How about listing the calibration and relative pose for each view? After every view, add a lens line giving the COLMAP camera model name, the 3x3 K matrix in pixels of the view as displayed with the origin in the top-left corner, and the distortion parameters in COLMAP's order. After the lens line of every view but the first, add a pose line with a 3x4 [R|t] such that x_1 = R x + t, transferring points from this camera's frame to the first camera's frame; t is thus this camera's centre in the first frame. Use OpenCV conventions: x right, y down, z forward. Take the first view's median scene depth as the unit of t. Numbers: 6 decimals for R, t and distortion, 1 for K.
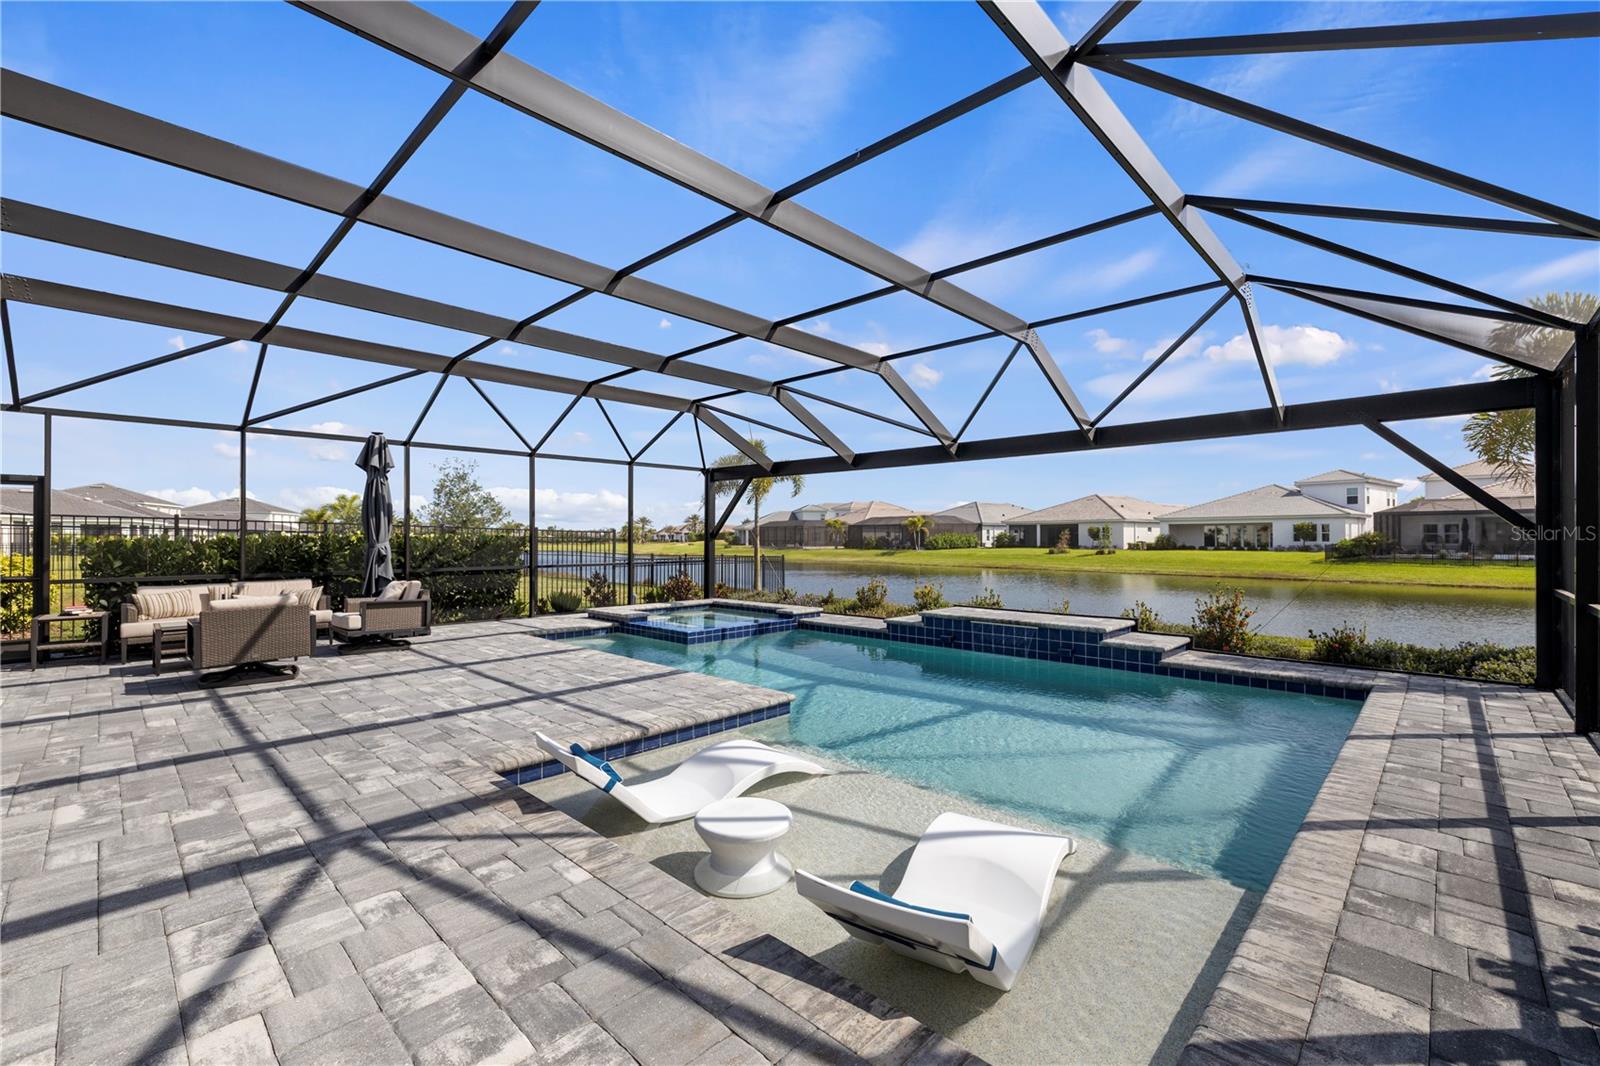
lens RADIAL K [[670.6, 0, 794.3], [0, 670.6, 541.0], [0, 0, 1]] dist [-0.000260, 0.000867]
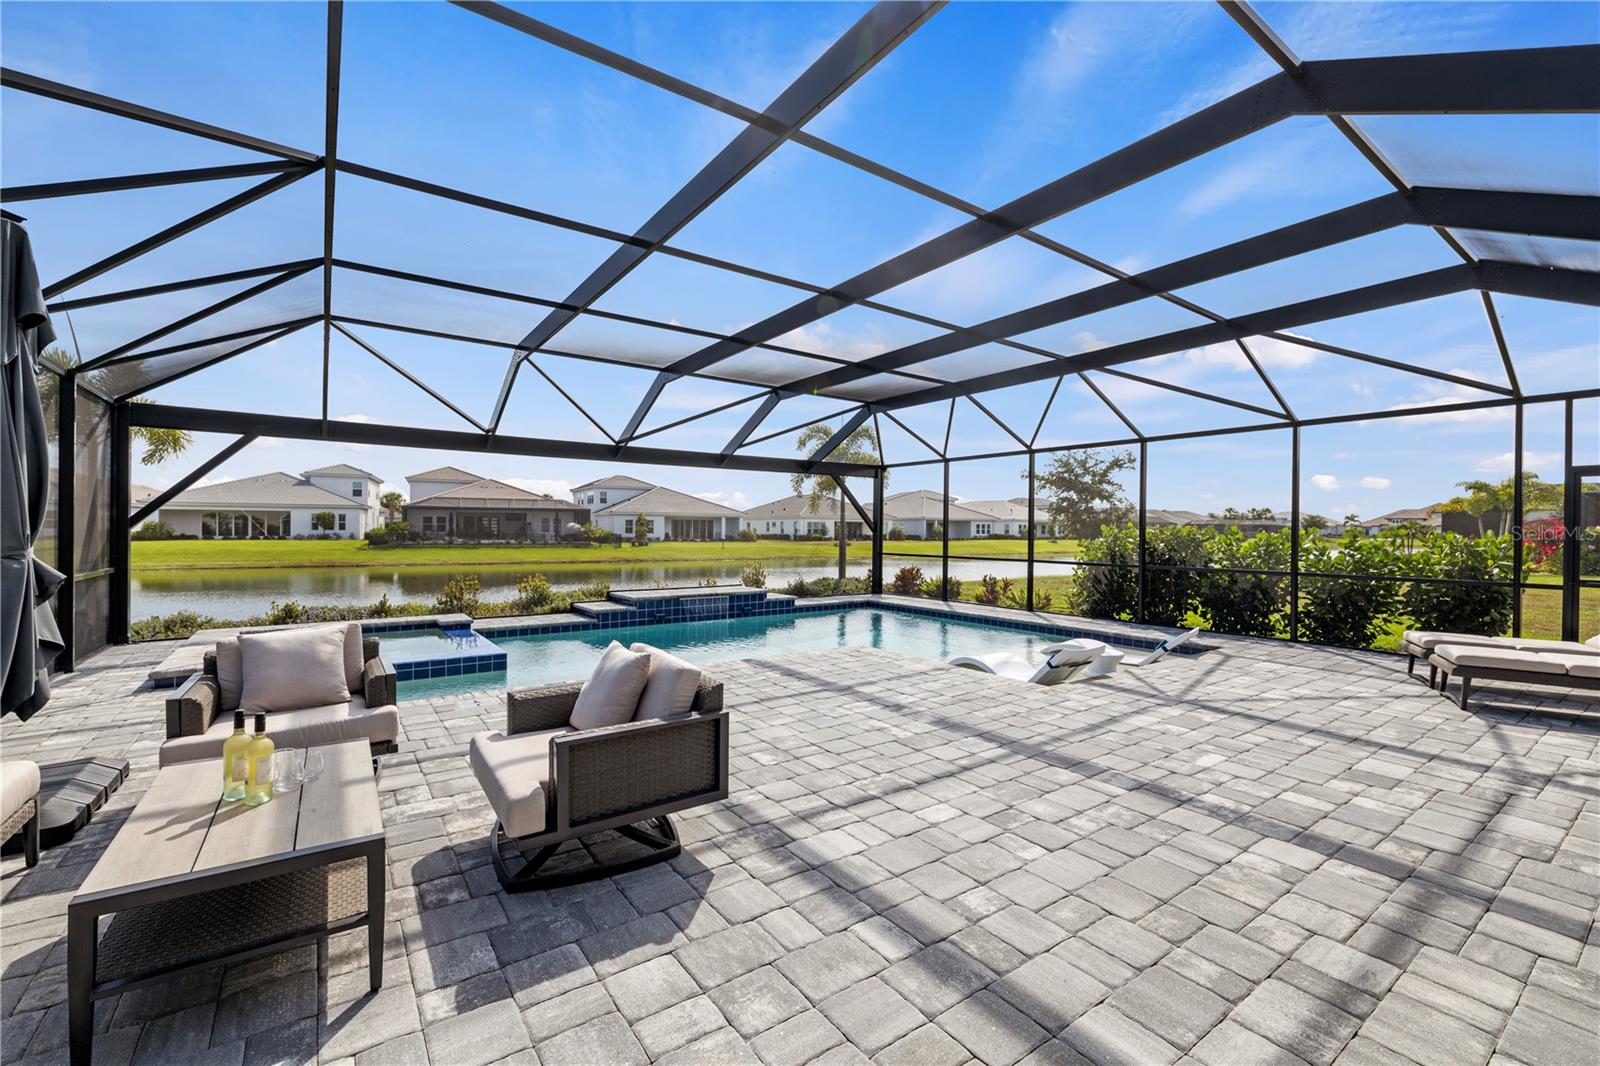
lens RADIAL K [[670.6, 0, 796.0], [0, 670.6, 527.8], [0, 0, 1]] dist [-0.000260, 0.000867]
pose [[0.184636, 0.004362, 0.982797, -0.883625], [-0.002897, 0.999988, -0.003894, -0.006016], [-0.982803, -0.002128, 0.184647, 0.551405]]
